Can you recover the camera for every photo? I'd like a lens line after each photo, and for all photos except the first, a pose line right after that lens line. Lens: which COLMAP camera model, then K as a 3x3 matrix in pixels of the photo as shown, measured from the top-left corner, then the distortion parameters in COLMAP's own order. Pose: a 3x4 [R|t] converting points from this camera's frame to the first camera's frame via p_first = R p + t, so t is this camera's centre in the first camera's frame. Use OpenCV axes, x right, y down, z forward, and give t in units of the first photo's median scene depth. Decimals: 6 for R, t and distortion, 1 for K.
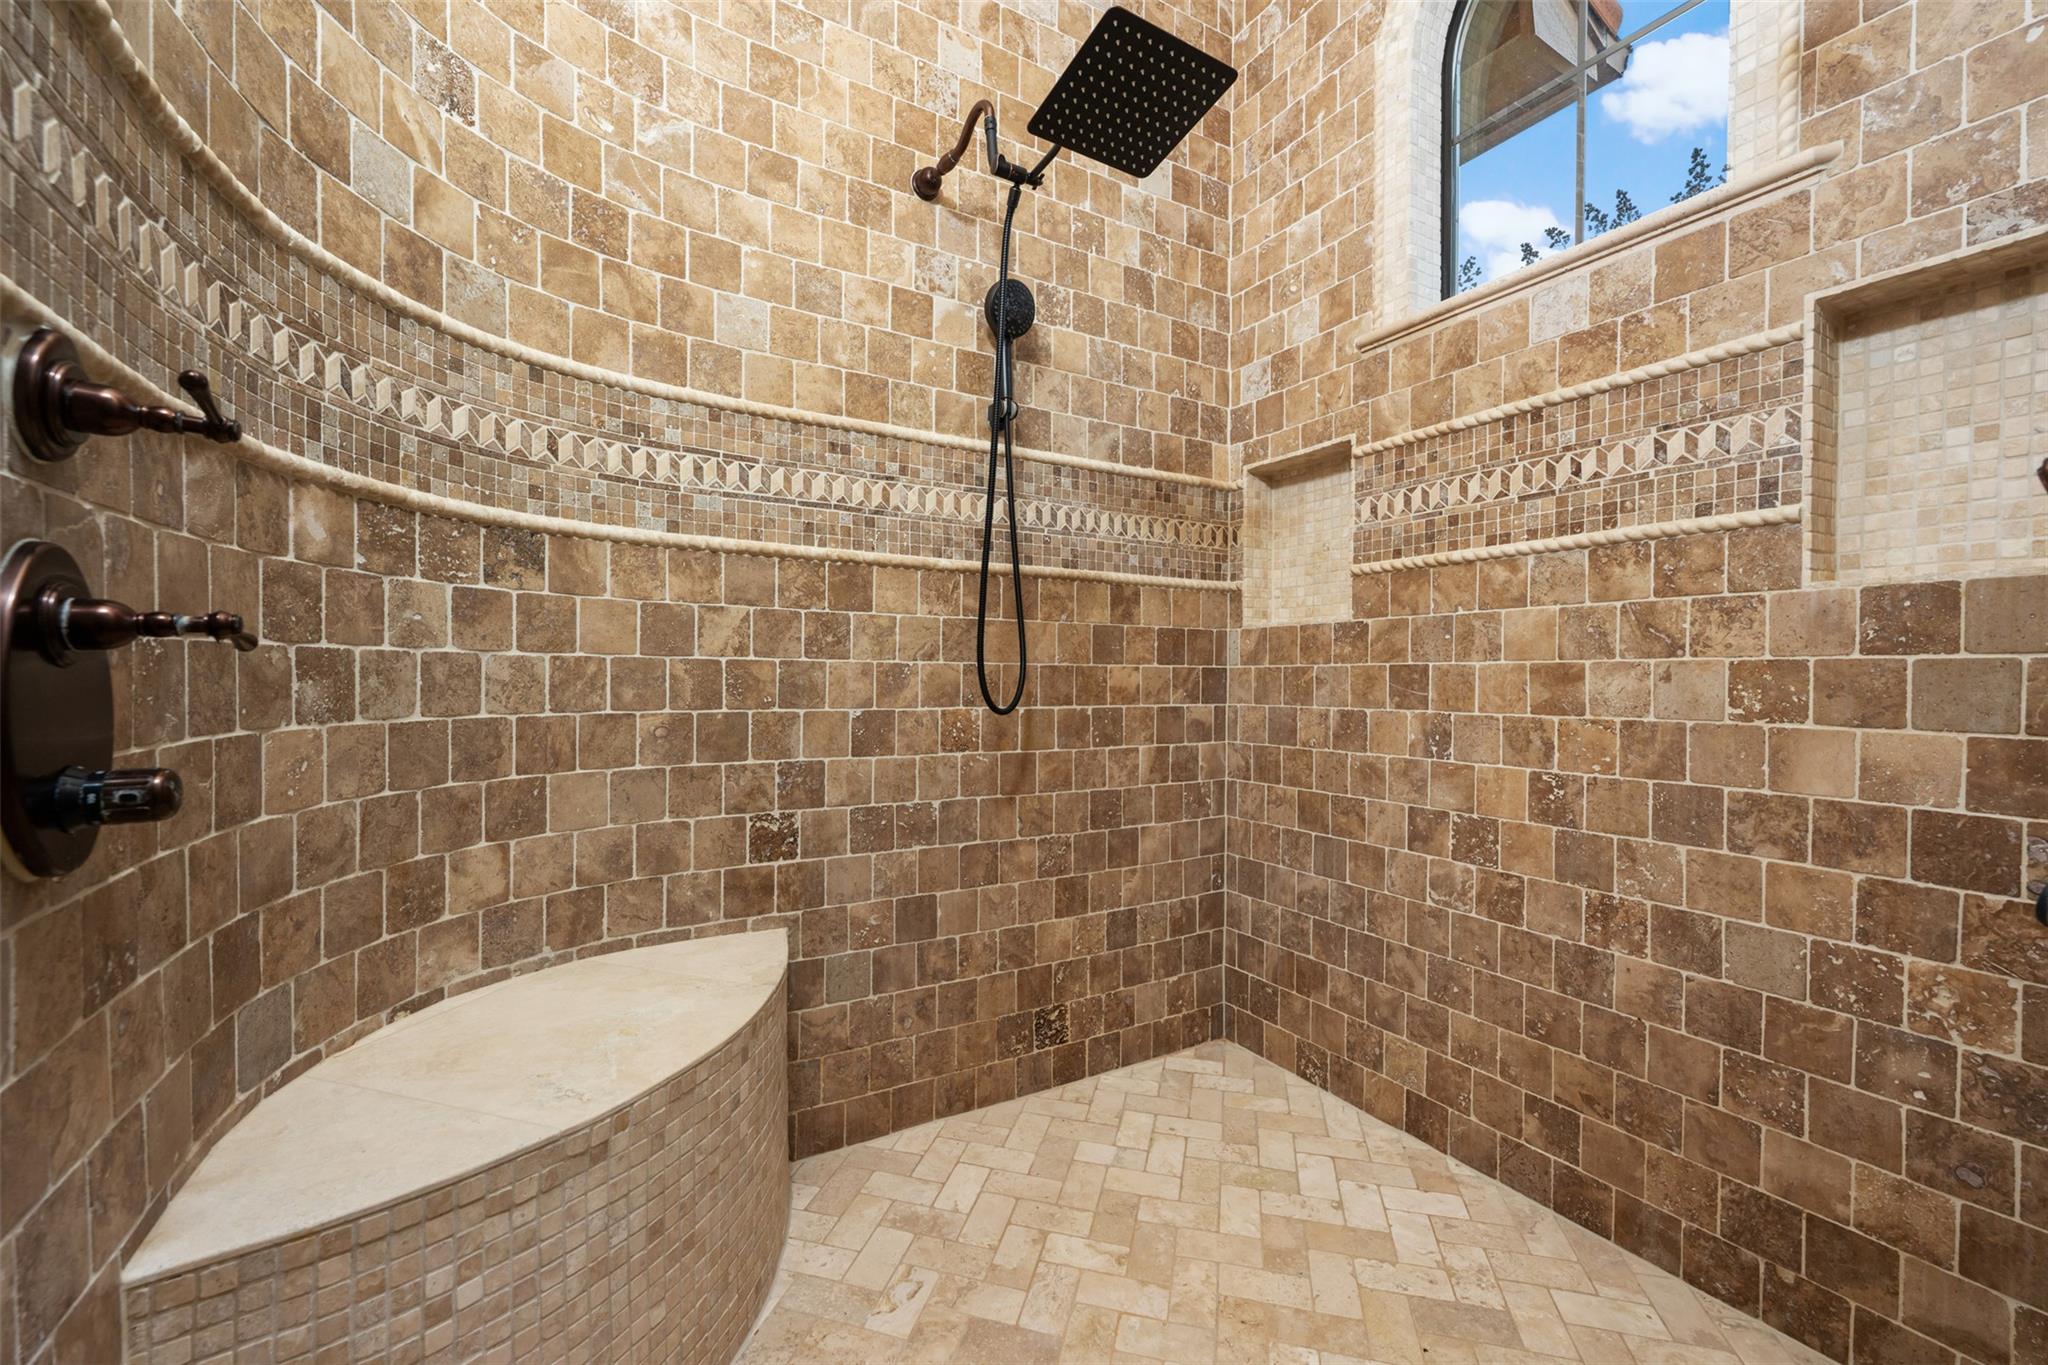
lens RADIAL K [[835.9, 0, 1022.5], [0, 835.9, 680.5], [0, 0, 1]] dist [-0.003332, -0.000282]
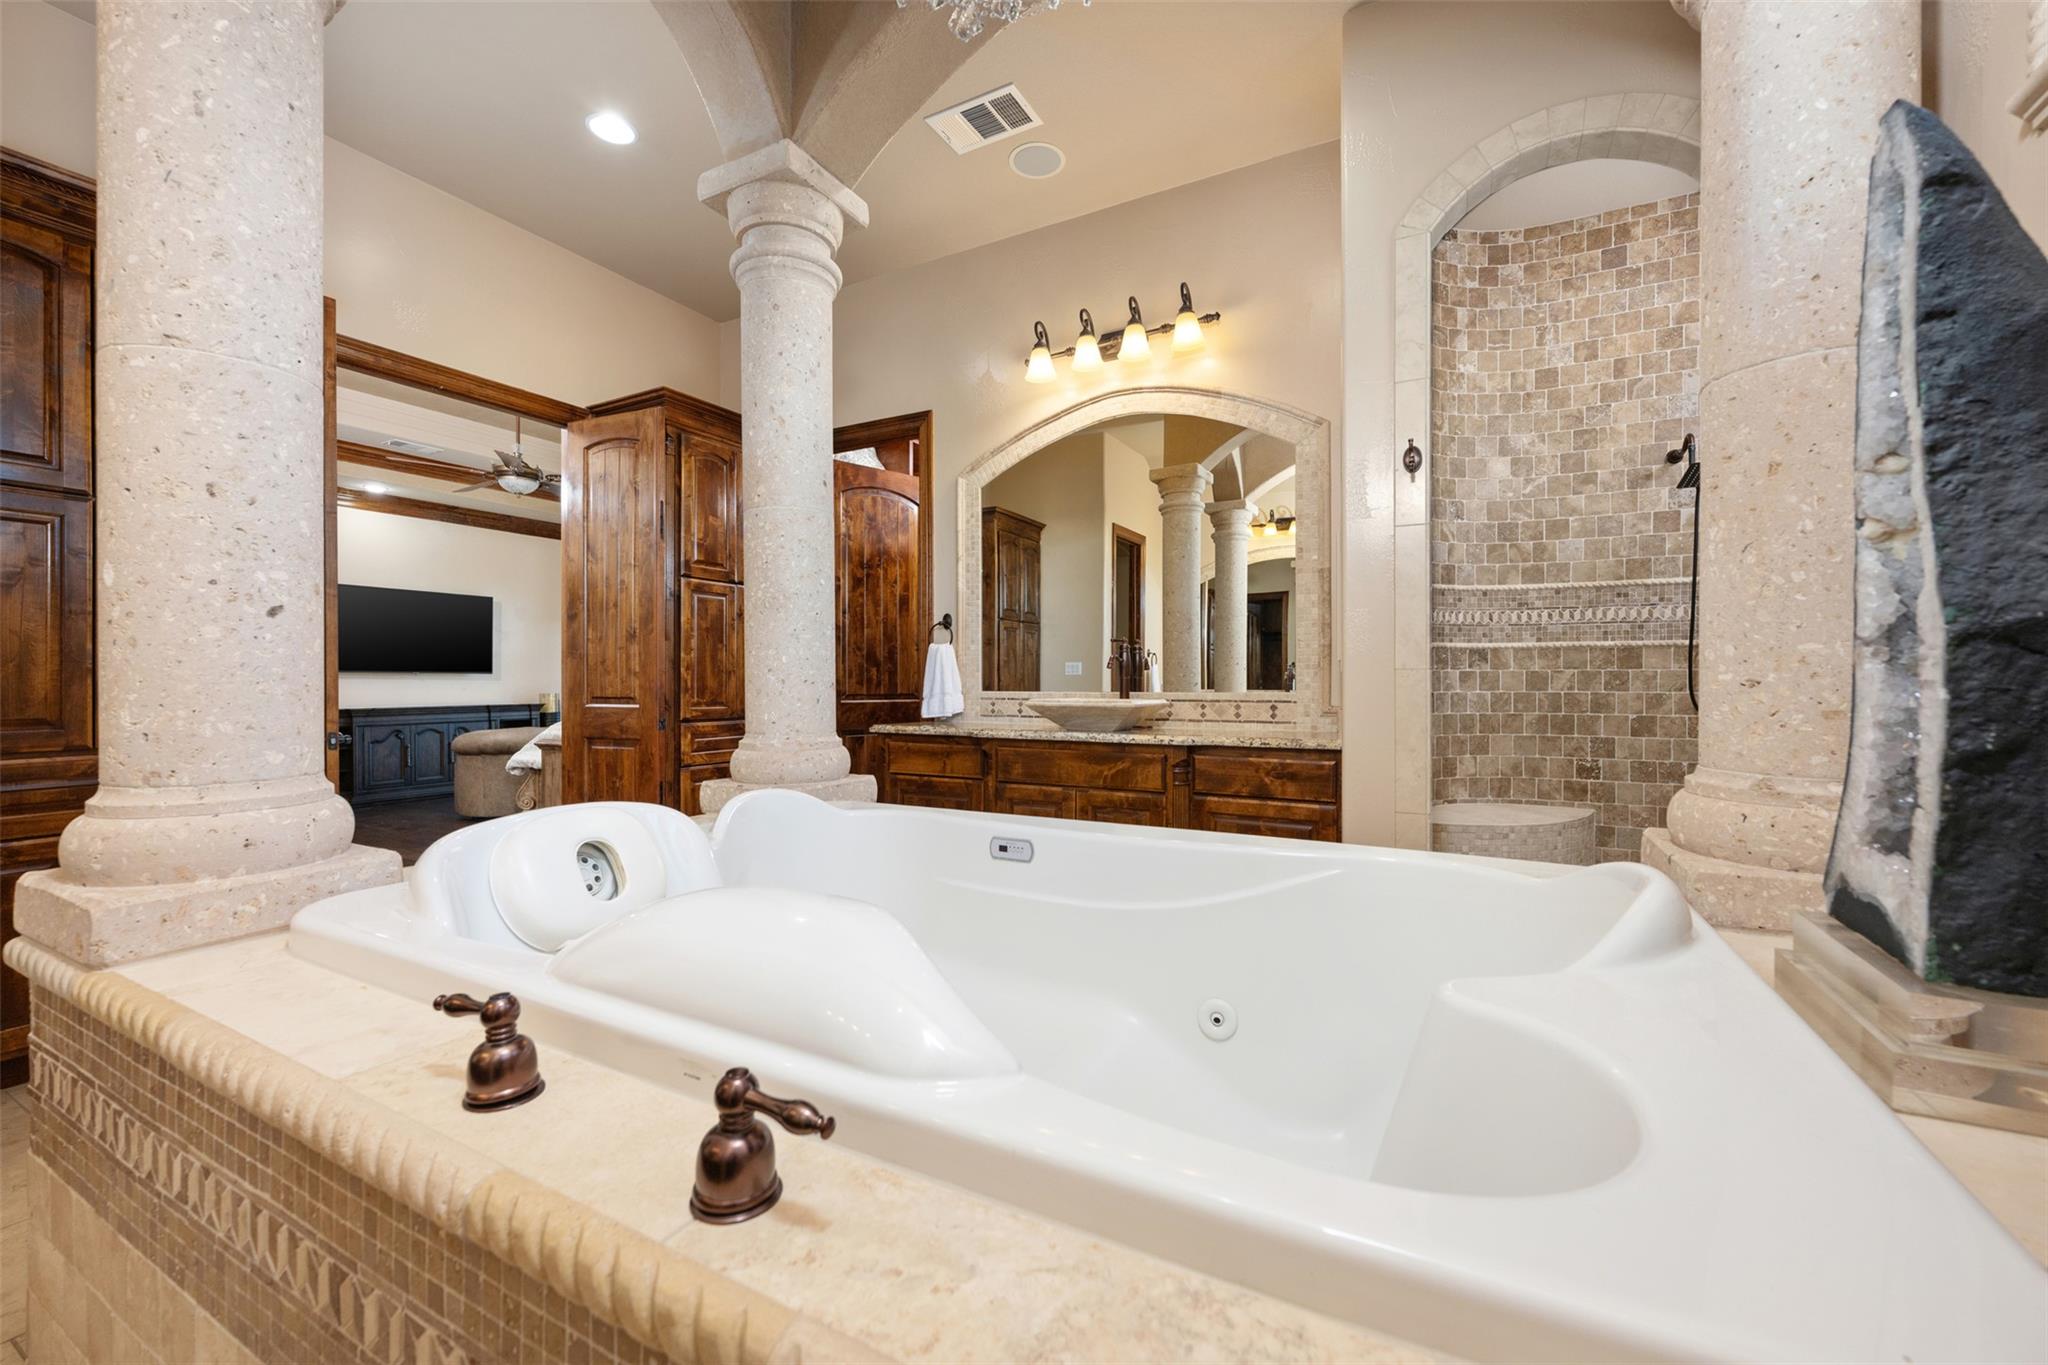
lens RADIAL K [[813.0, 0, 1026.1], [0, 813.0, 682.7], [0, 0, 1]] dist [-0.002660, 0.000250]
pose [[0.512750, -0.008730, -0.858493, 0.854747], [0.002686, 0.999960, -0.008565, -0.036895], [0.858533, 0.002085, 0.512753, -1.520953]]
